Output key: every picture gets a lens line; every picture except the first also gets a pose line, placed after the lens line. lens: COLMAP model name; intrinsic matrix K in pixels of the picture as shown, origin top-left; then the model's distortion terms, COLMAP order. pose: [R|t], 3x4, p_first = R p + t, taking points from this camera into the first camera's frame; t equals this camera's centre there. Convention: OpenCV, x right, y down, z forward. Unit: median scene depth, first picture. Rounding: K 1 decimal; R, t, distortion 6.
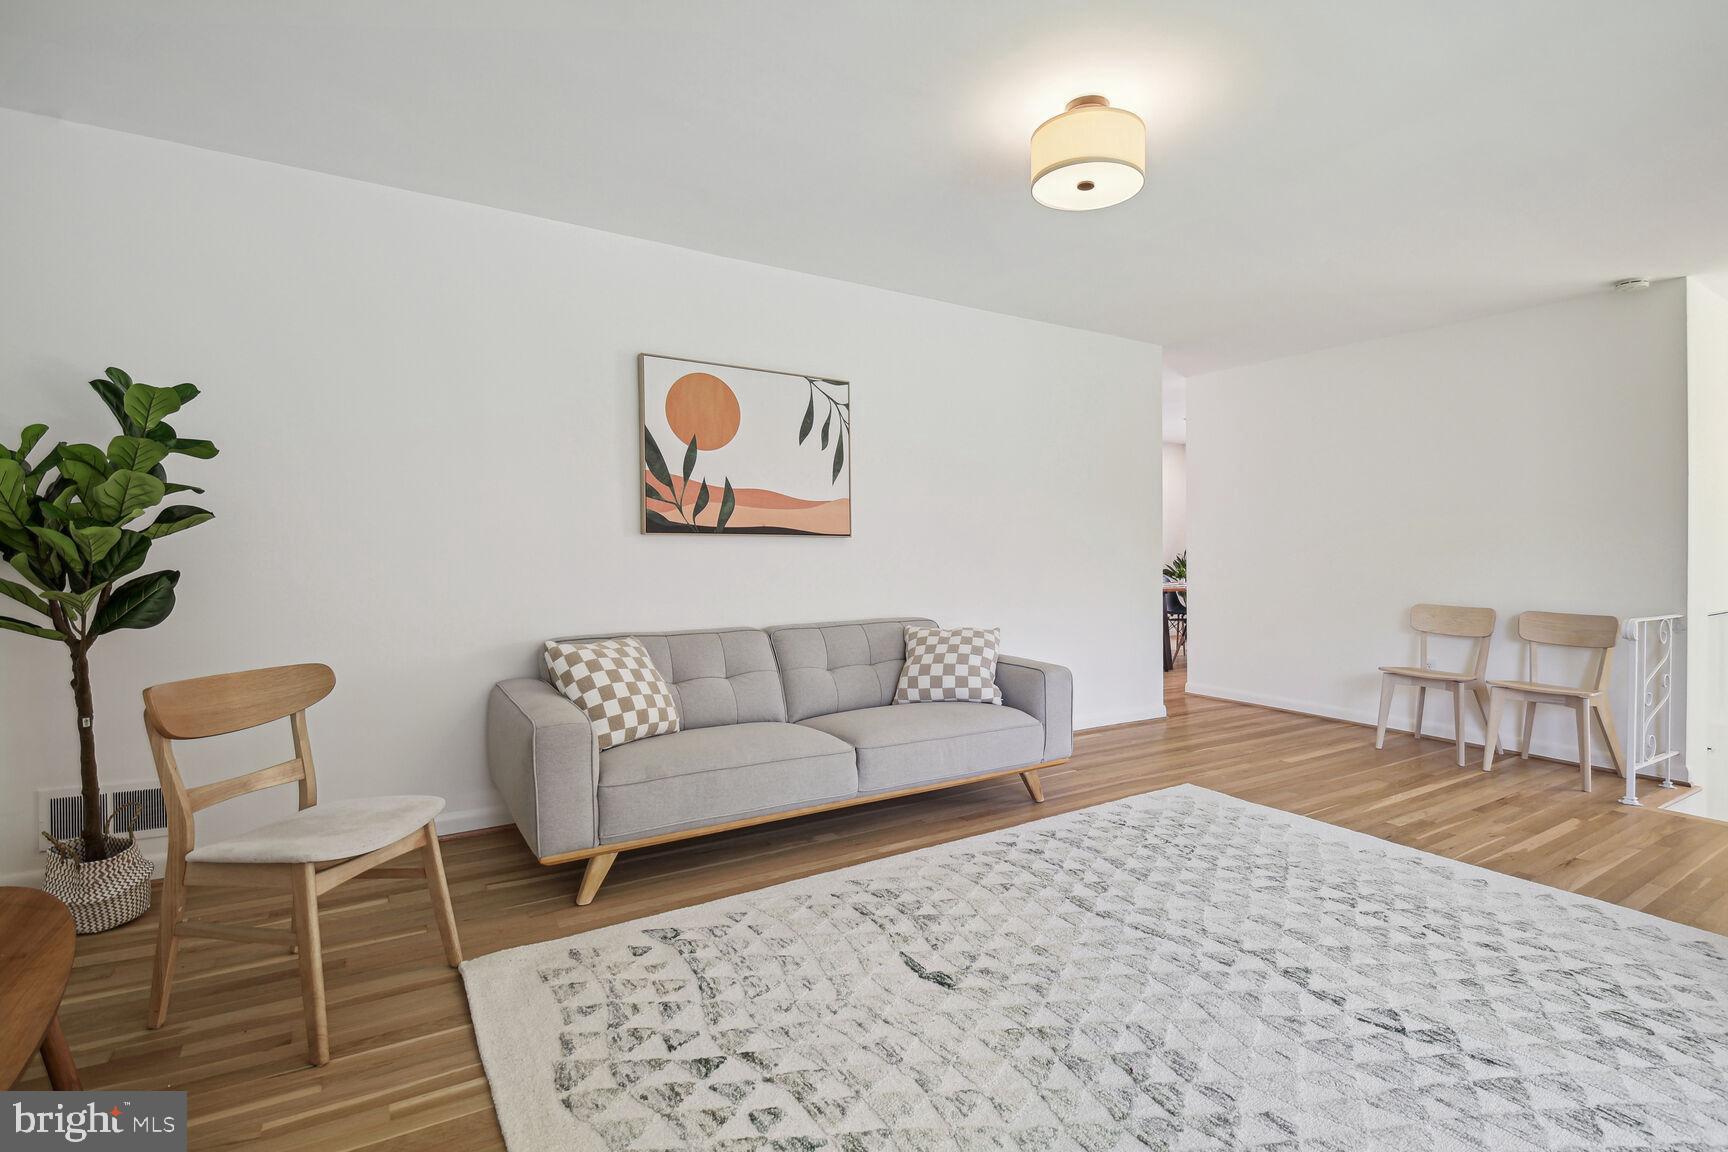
lens RADIAL K [[810.7, 0, 877.6], [0, 810.7, 544.6], [0, 0, 1]] dist [0.016232, -0.019159]
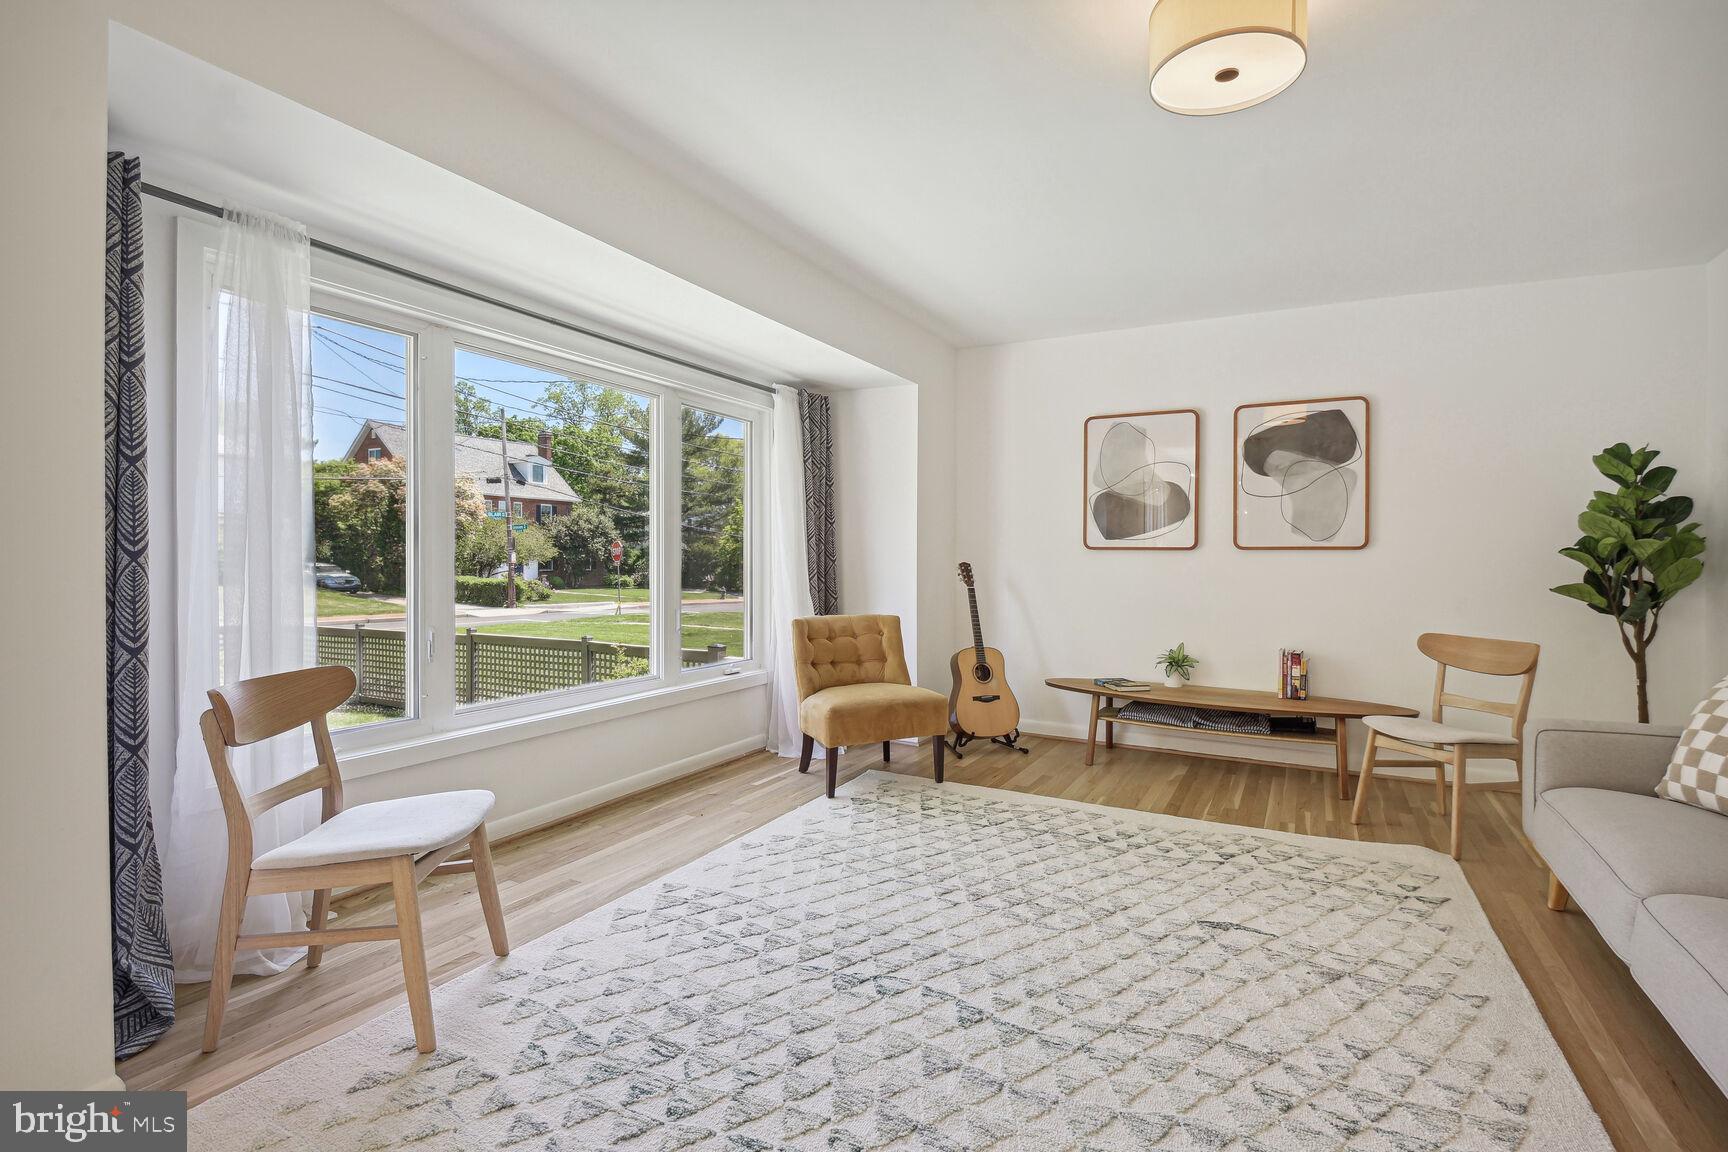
lens RADIAL K [[804.7, 0, 898.5], [0, 804.7, 568.3], [0, 0, 1]] dist [0.014832, -0.020568]
pose [[-0.852551, -0.006668, -0.522602, 0.831720], [-0.013018, 0.999879, 0.008479, 0.014439], [0.522482, 0.014032, -0.852535, 1.351464]]
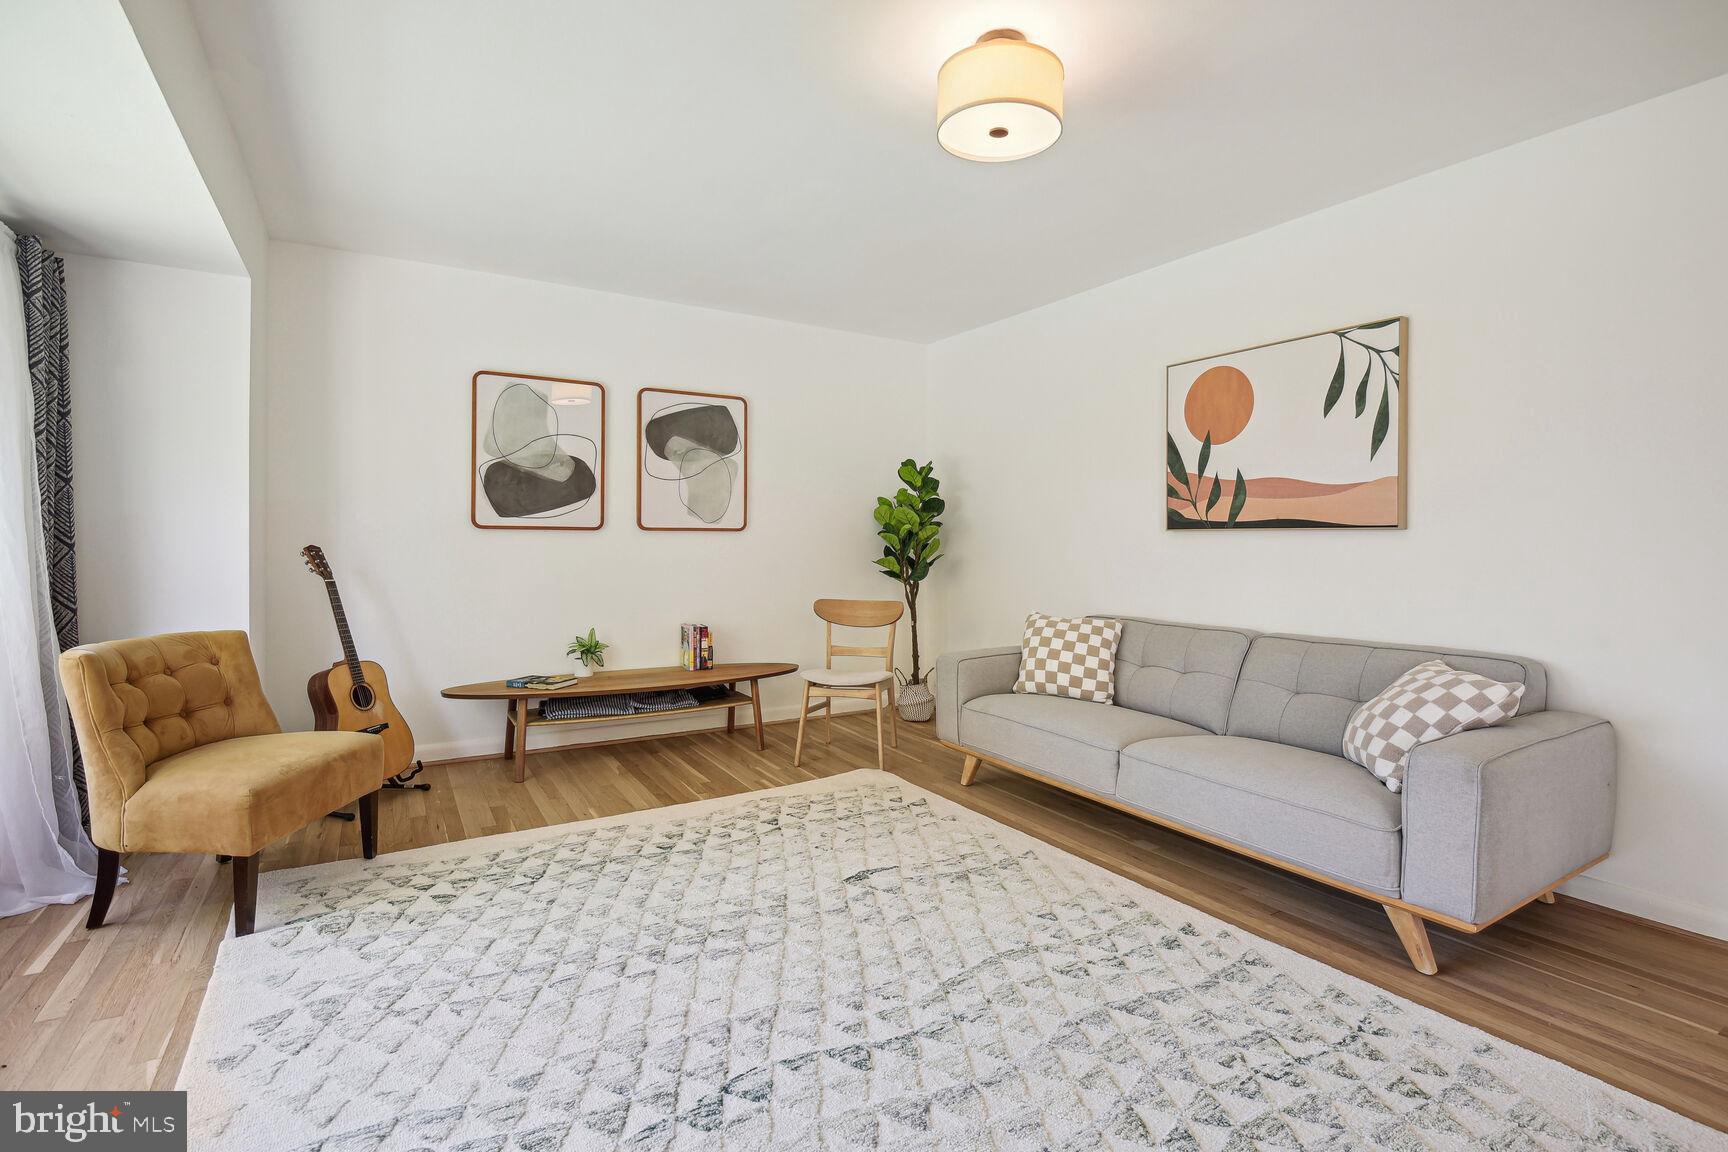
lens RADIAL K [[810.7, 0, 877.6], [0, 810.7, 544.6], [0, 0, 1]] dist [0.016232, -0.019159]
pose [[-0.001469, -0.000492, -0.999999, 1.046200], [-0.003715, 0.999993, -0.000487, 0.009793], [0.999992, 0.003714, -0.001470, 0.800800]]
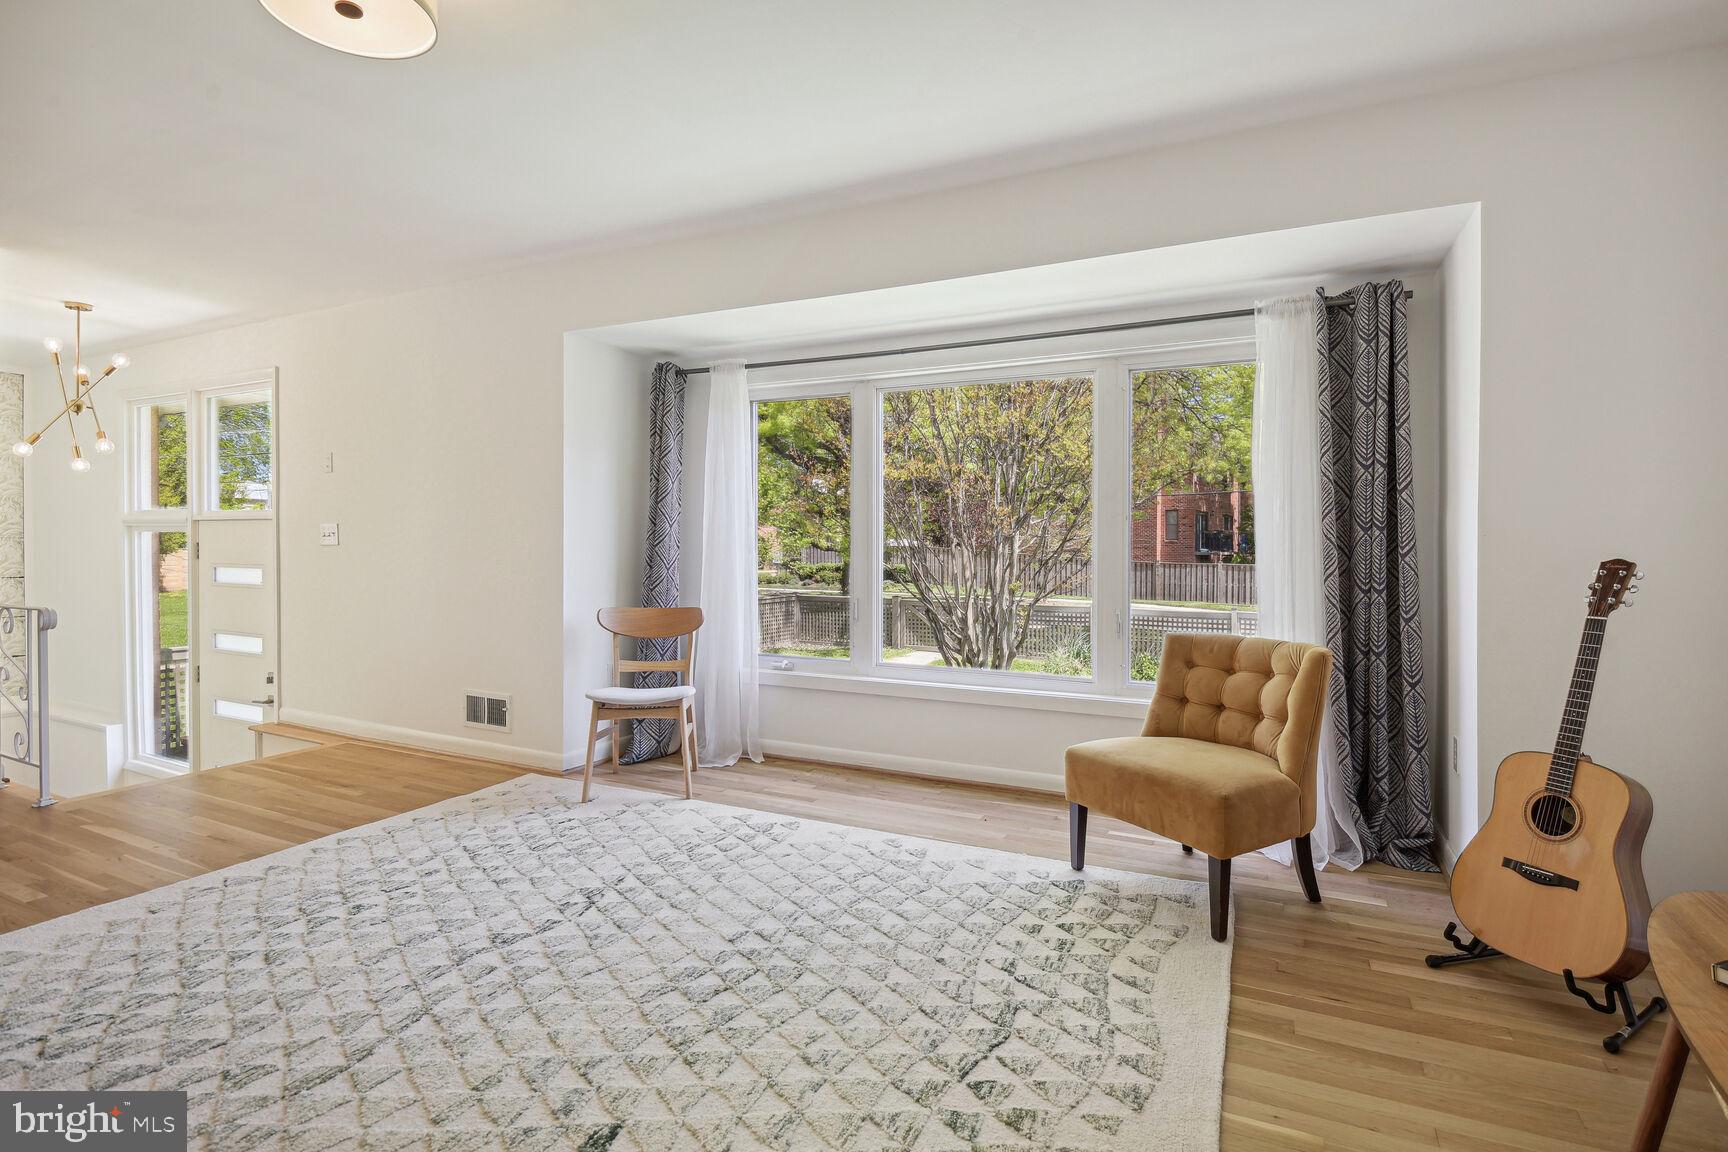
lens RADIAL K [[846.4, 0, 878.3], [0, 846.4, 565.5], [0, 0, 1]] dist [0.011929, -0.020441]
pose [[-0.533276, -0.030232, 0.845401, -0.511920], [-0.010700, 0.999522, 0.028995, 0.007365], [-0.845873, 0.006417, -0.533345, 0.919220]]
